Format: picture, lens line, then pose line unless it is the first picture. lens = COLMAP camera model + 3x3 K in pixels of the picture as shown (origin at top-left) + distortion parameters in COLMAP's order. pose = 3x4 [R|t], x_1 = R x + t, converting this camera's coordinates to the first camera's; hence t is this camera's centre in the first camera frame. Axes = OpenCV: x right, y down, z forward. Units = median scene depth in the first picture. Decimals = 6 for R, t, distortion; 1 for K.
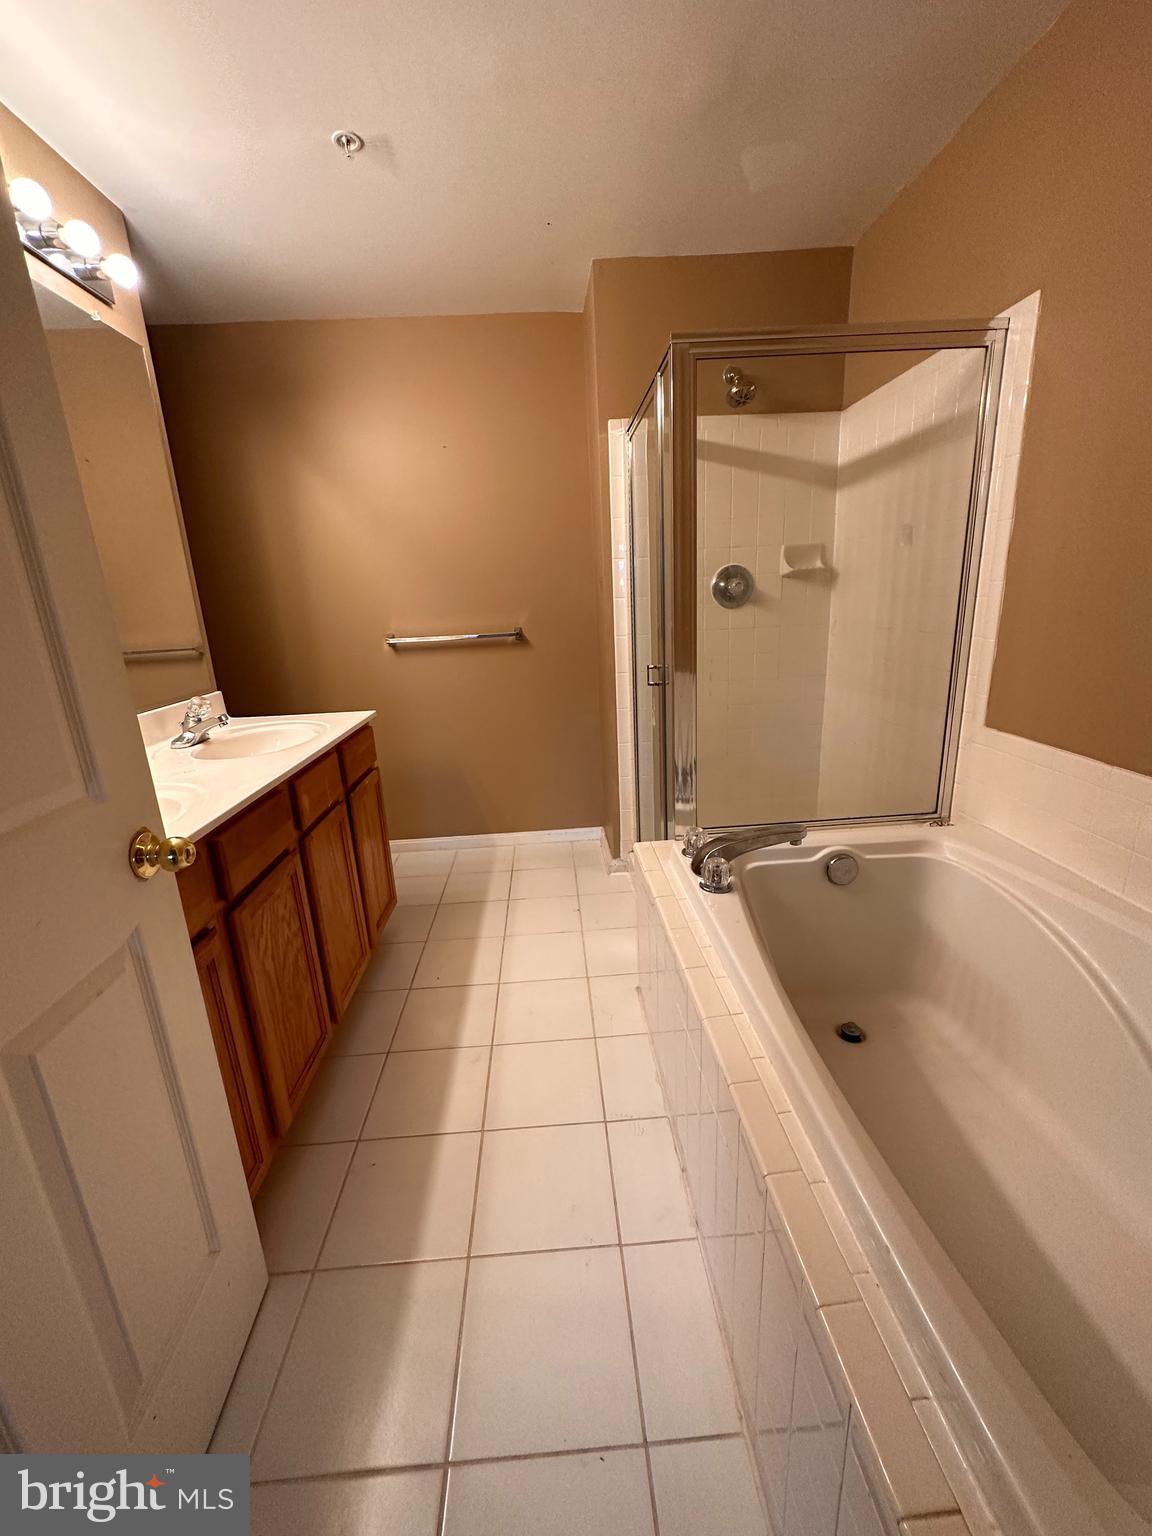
lens RADIAL K [[623.5, 0, 563.9], [0, 623.5, 771.6], [0, 0, 1]] dist [-0.009901, 0.001737]
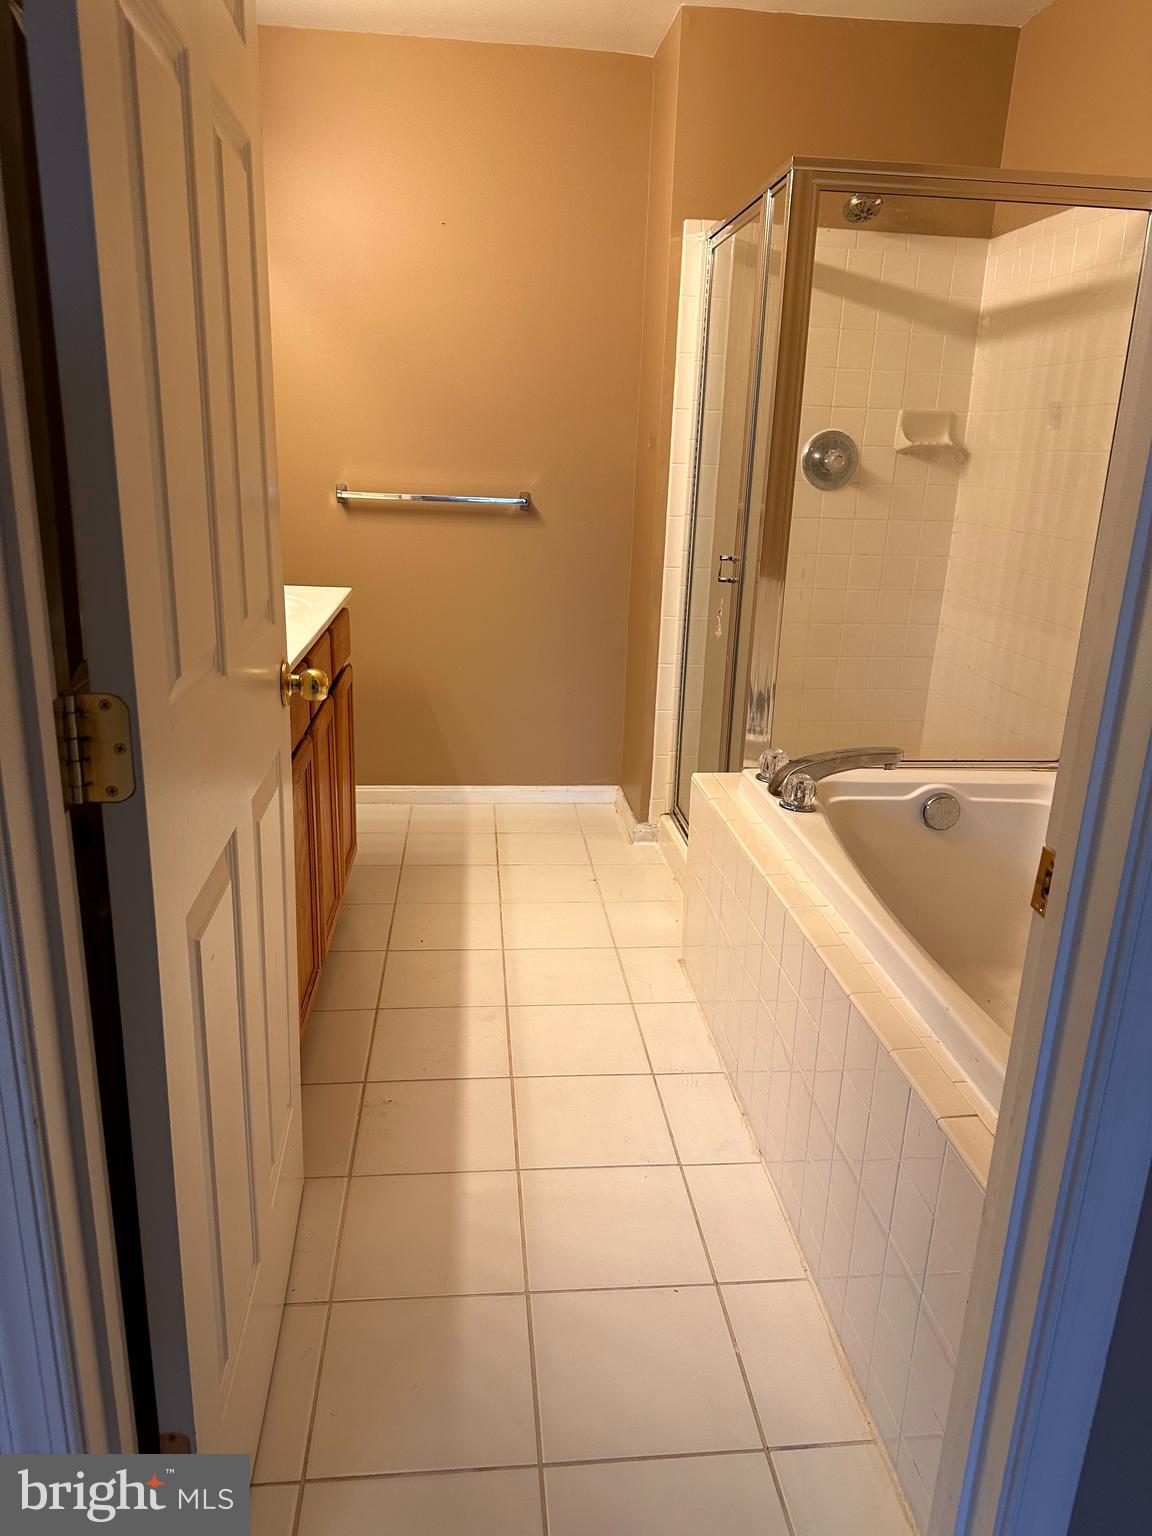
lens RADIAL K [[1092.1, 0, 572.2], [0, 1092.1, 776.9], [0, 0, 1]] dist [0.077416, -0.102797]
pose [[0.995006, 0.064639, 0.076052, -0.121901], [-0.066211, 0.997637, 0.018328, 0.084206], [-0.074687, -0.023272, 0.996935, -0.327269]]
